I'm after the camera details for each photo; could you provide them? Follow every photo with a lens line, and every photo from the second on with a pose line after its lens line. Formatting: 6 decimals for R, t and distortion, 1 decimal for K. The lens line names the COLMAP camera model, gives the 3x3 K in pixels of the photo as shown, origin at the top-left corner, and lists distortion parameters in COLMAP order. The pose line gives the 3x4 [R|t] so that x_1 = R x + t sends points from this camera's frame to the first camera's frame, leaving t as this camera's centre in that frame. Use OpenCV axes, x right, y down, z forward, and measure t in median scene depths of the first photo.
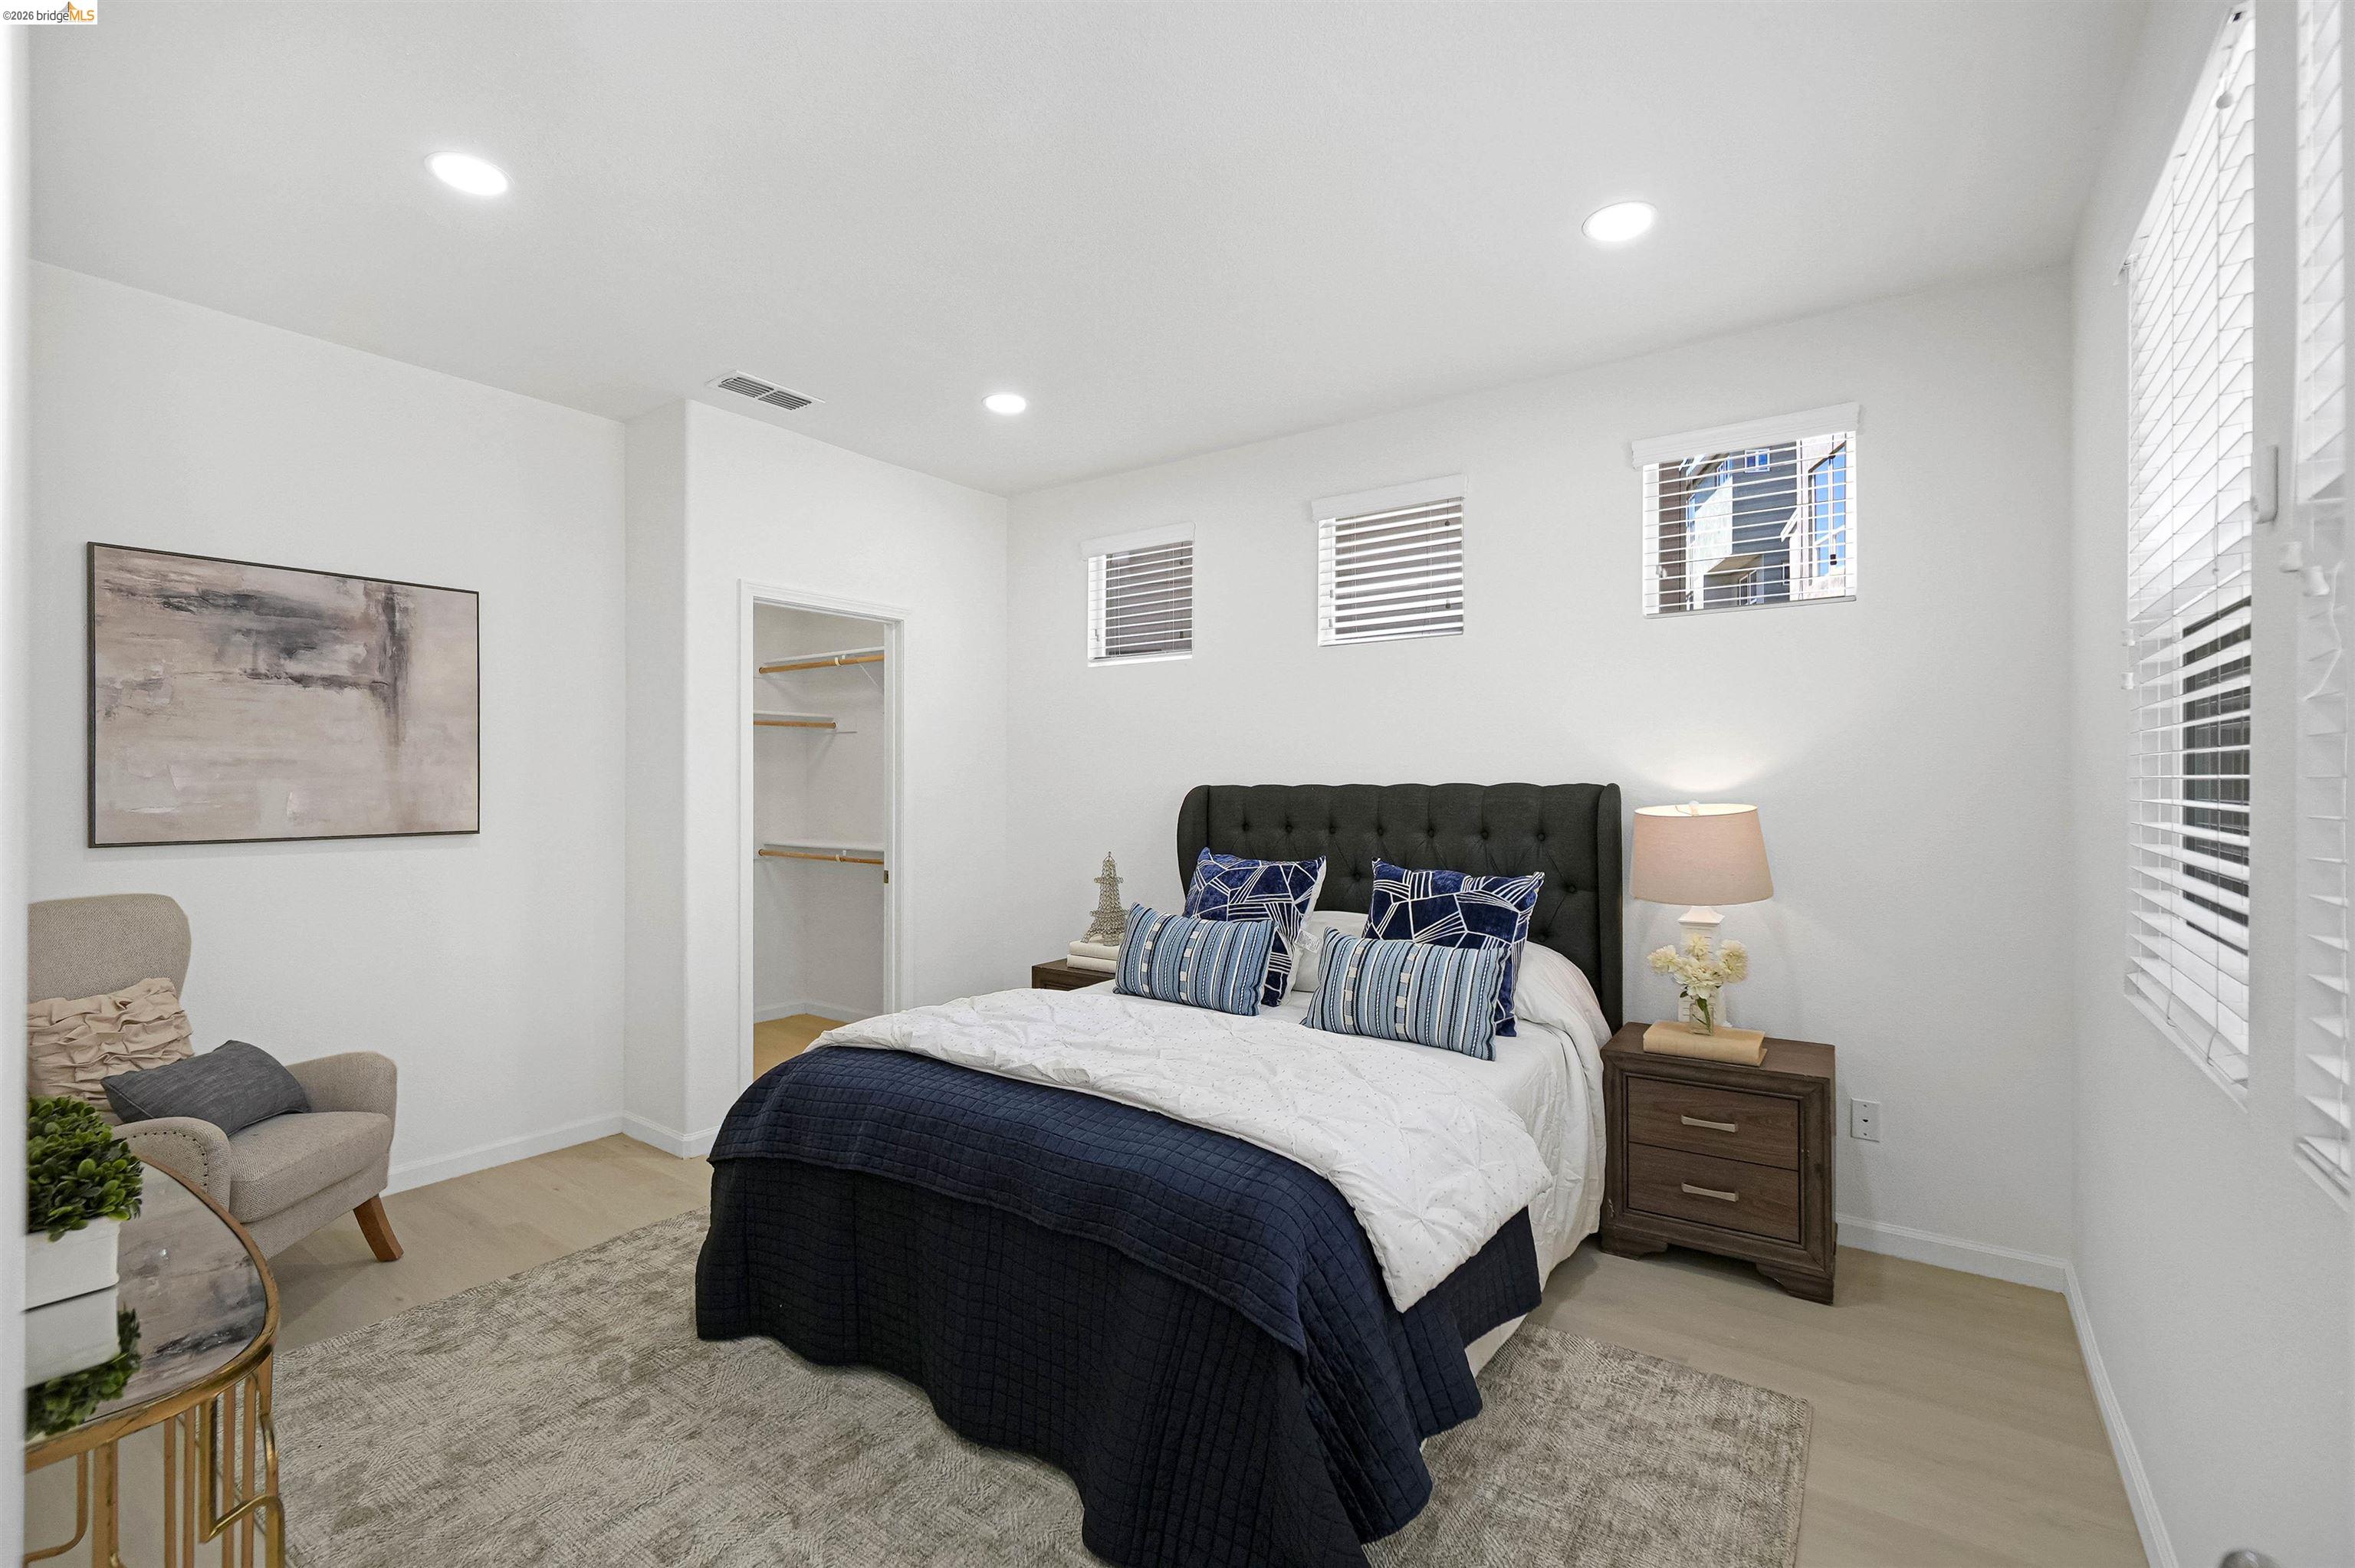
lens RADIAL K [[1036.6, 0, 1168.9], [0, 1036.6, 765.9], [0, 0, 1]] dist [-0.016827, 0.008383]
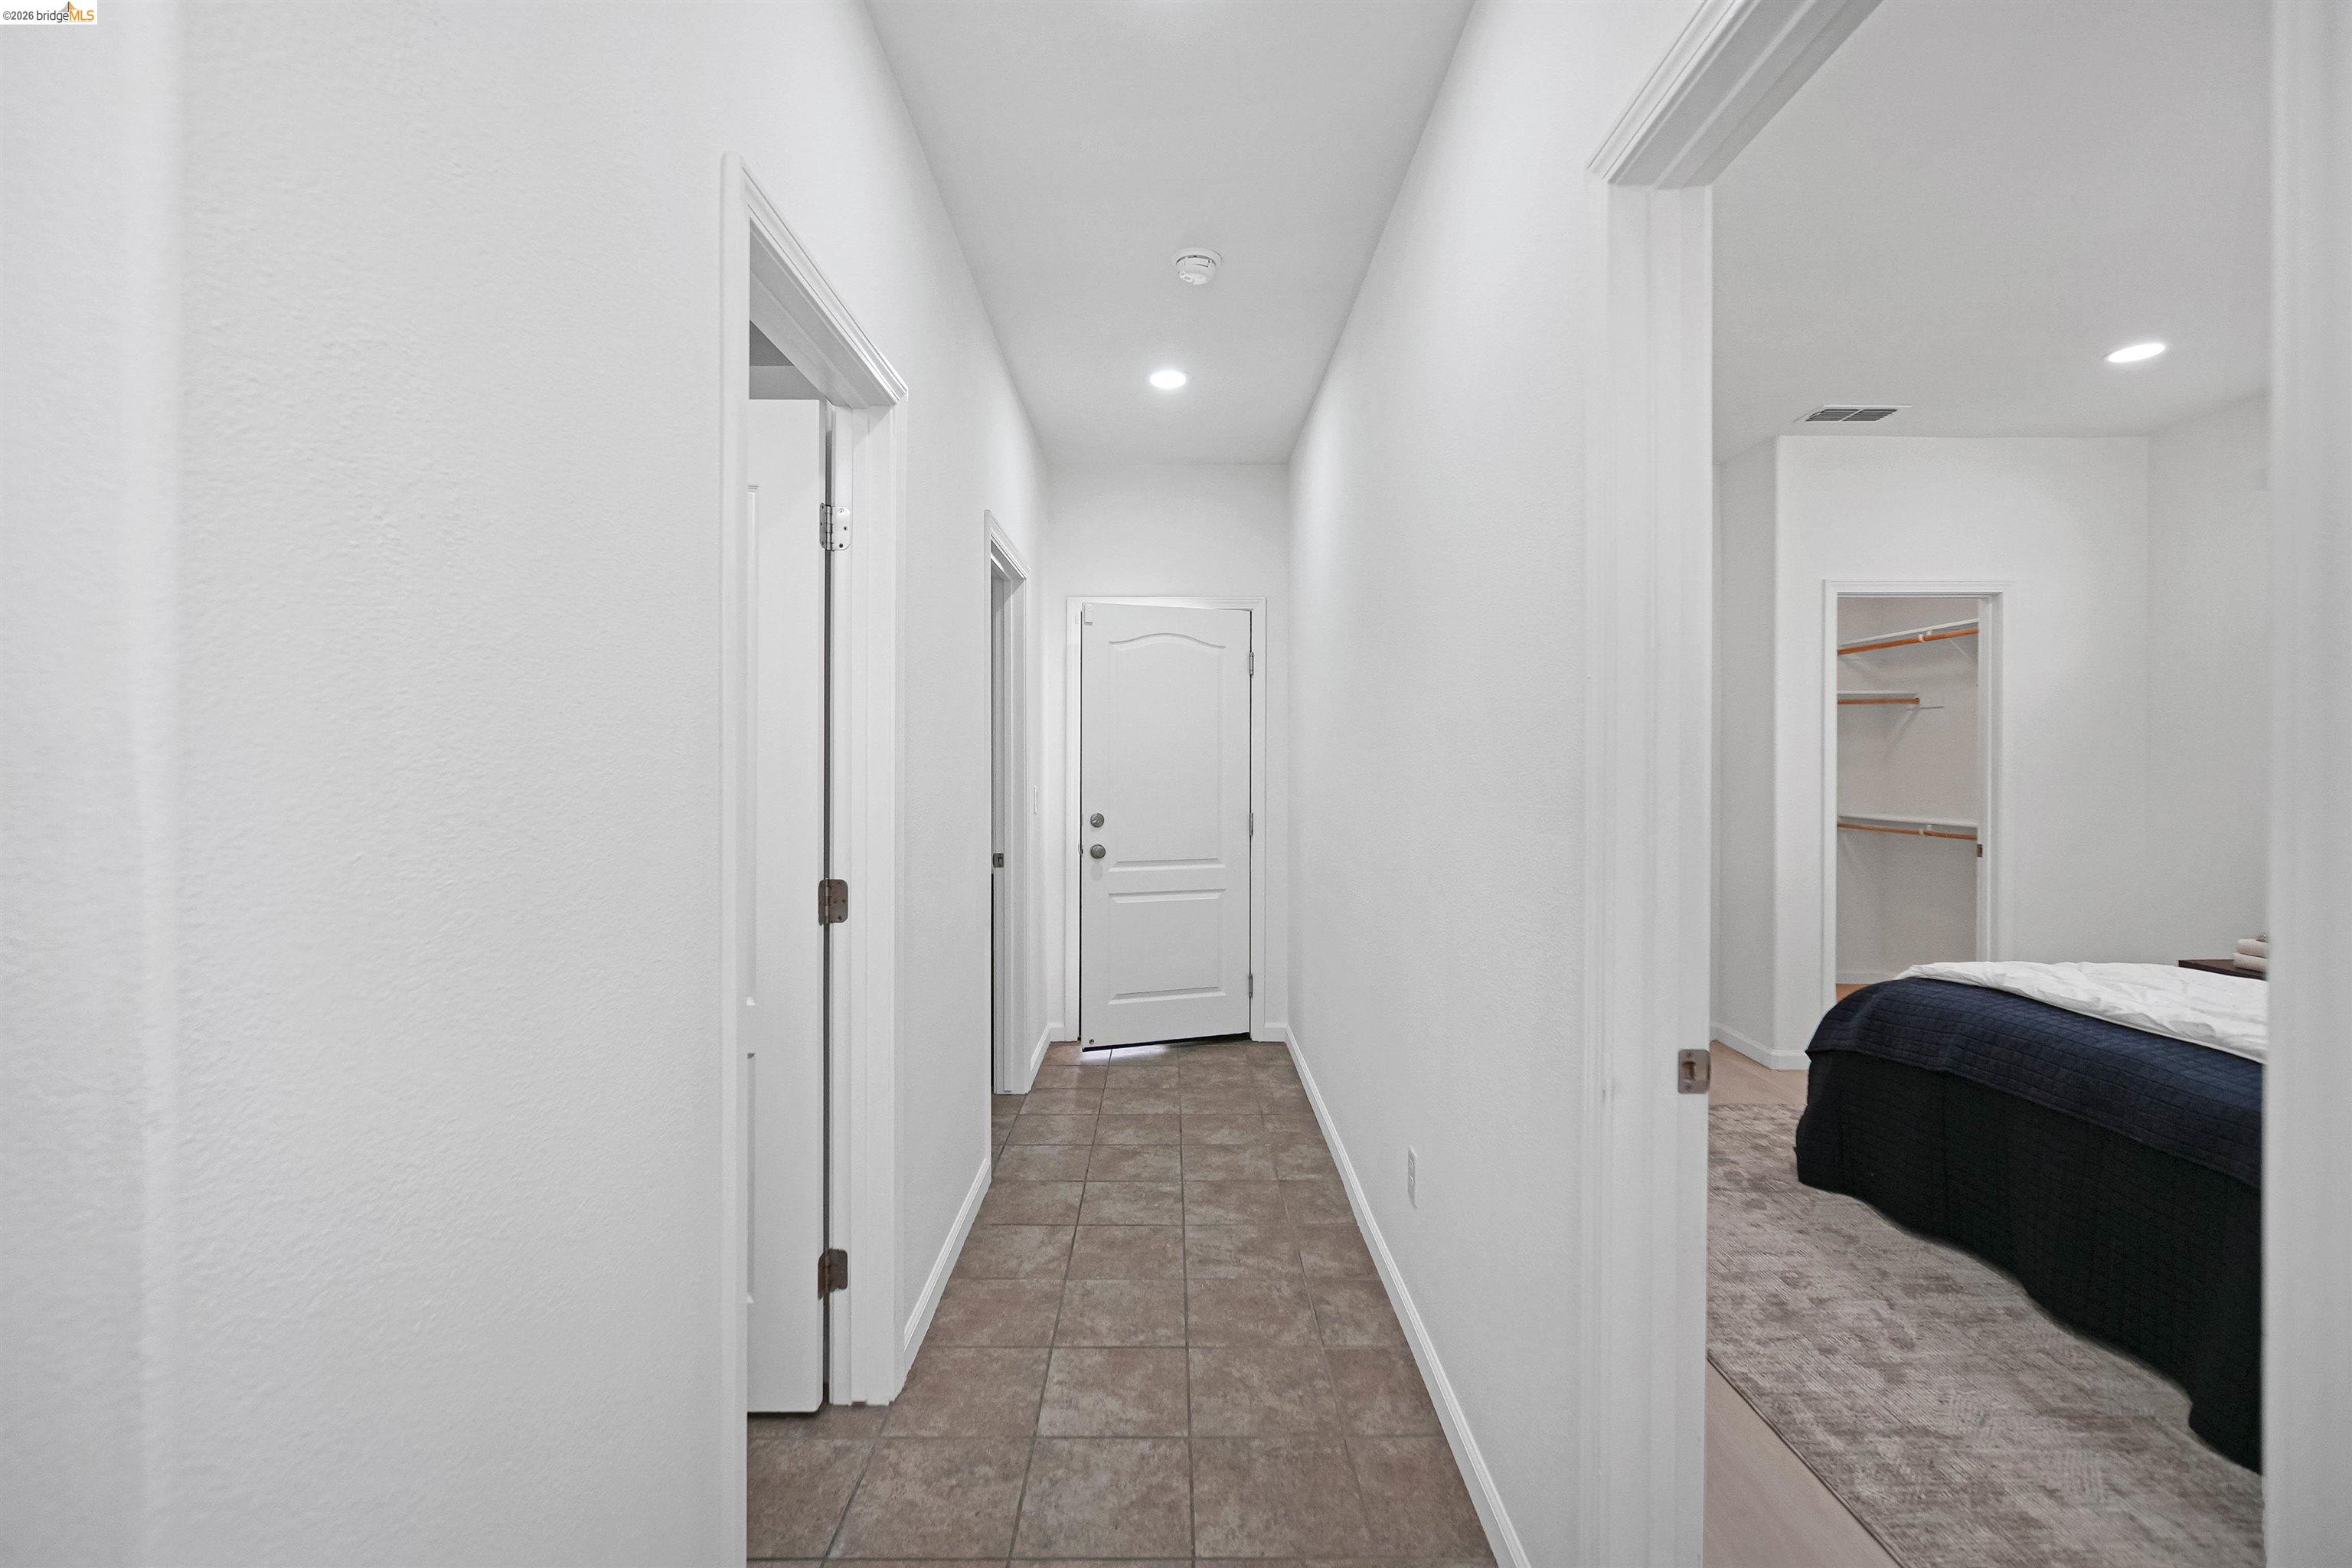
lens RADIAL K [[1035.4, 0, 1167.4], [0, 1035.4, 765.9], [0, 0, 1]] dist [-0.016827, 0.008383]
pose [[0.592058, 0.006176, -0.805872, 0.109631], [0.010100, 0.999835, 0.015083, 0.004513], [0.805832, -0.017069, 0.591898, -0.388068]]
